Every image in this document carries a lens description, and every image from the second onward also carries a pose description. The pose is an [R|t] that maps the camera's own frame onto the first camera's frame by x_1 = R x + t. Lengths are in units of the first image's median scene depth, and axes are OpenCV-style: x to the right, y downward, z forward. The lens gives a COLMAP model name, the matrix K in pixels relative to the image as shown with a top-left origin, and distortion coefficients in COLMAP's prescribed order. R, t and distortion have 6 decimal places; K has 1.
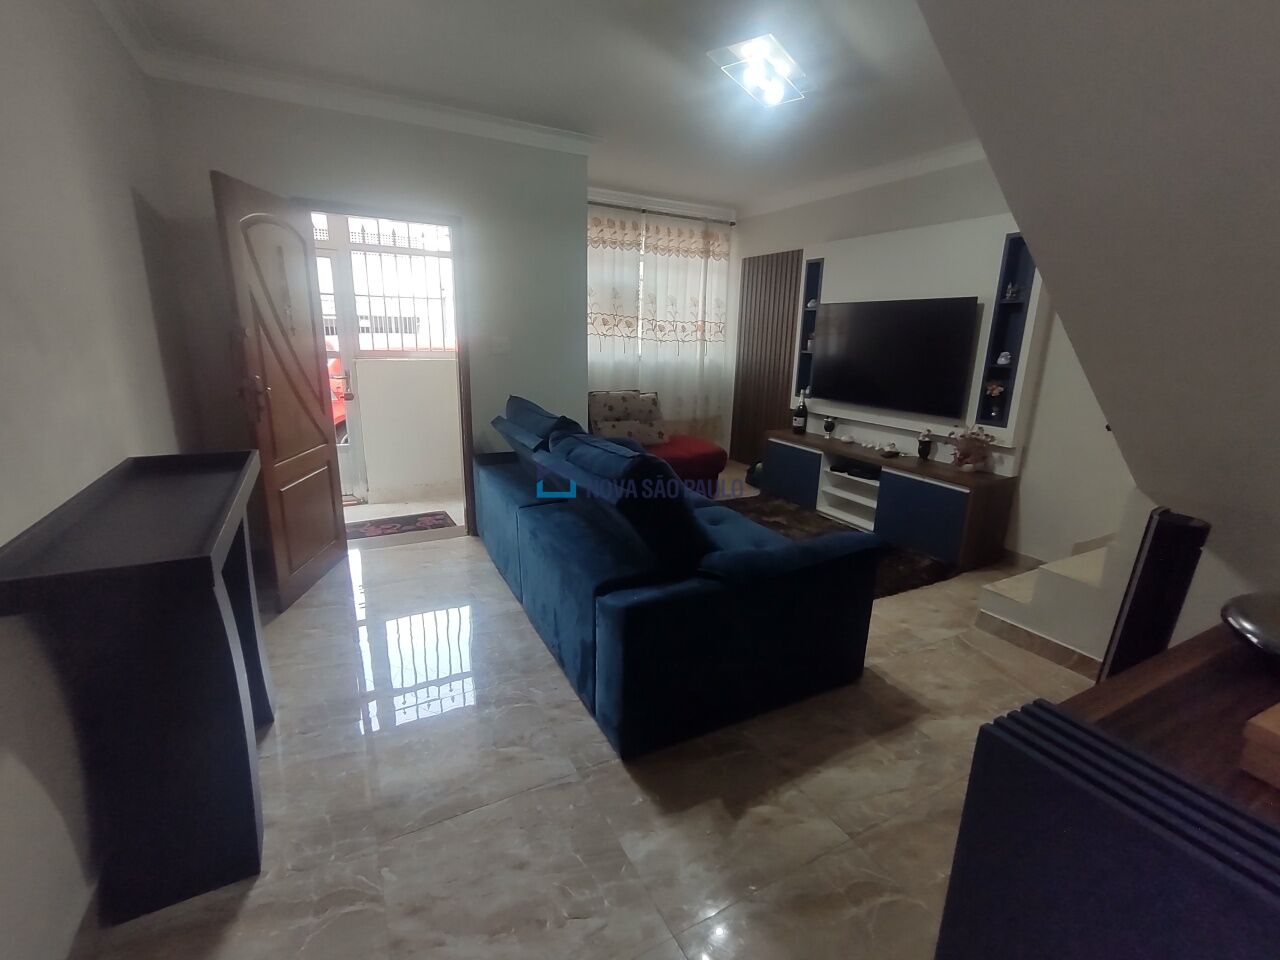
lens RADIAL K [[581.2, 0, 644.8], [0, 581.2, 475.4], [0, 0, 1]] dist [-0.003427, -0.000743]
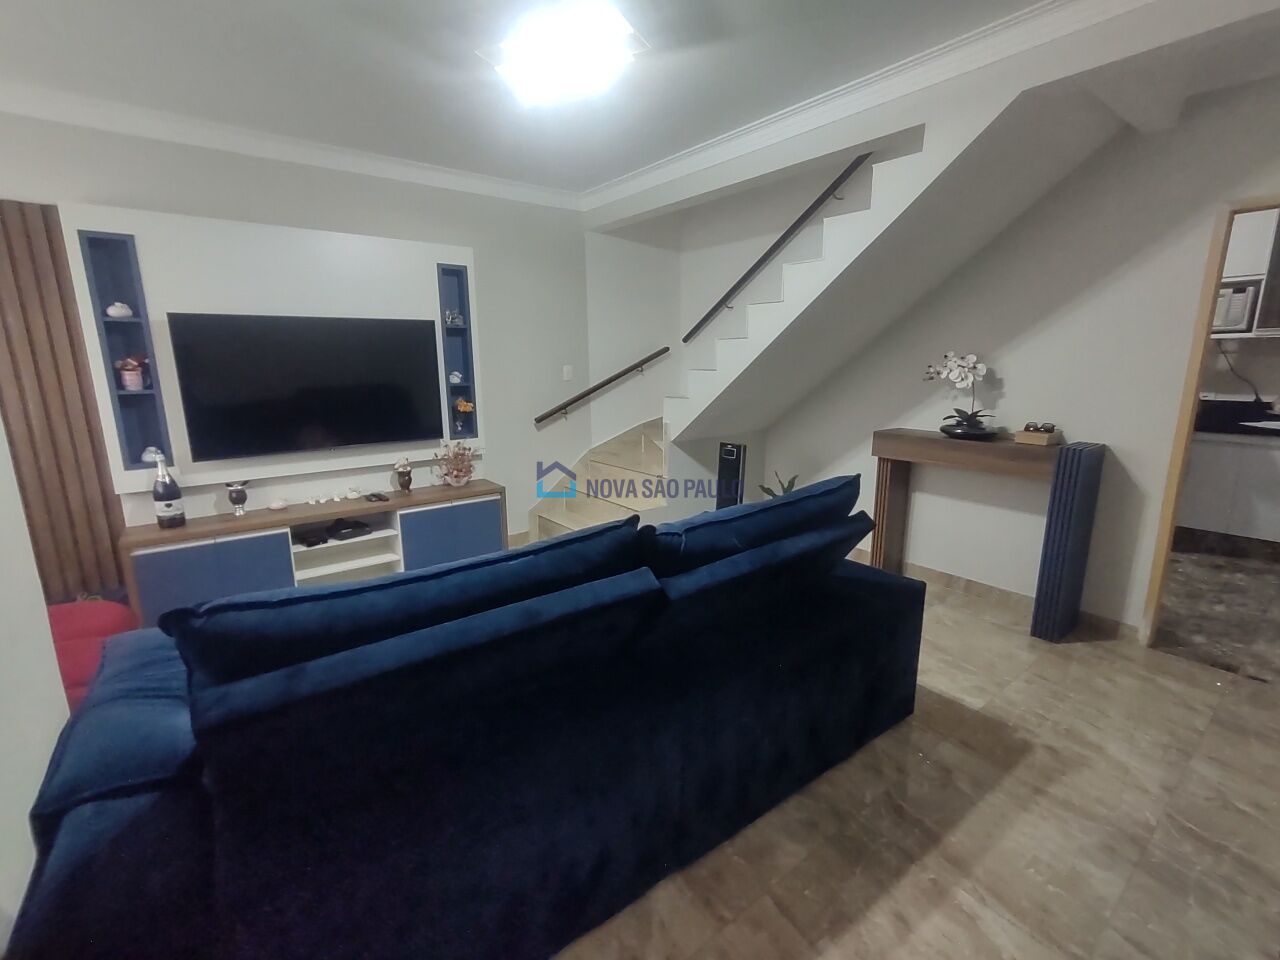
lens RADIAL K [[581.2, 0, 647.7], [0, 581.2, 487.2], [0, 0, 1]] dist [-0.003427, -0.000743]
pose [[-0.166194, -0.231981, 0.958418, -0.478929], [0.241844, 0.932661, 0.267683, -0.191670], [-0.955976, 0.276275, -0.098899, 0.737703]]
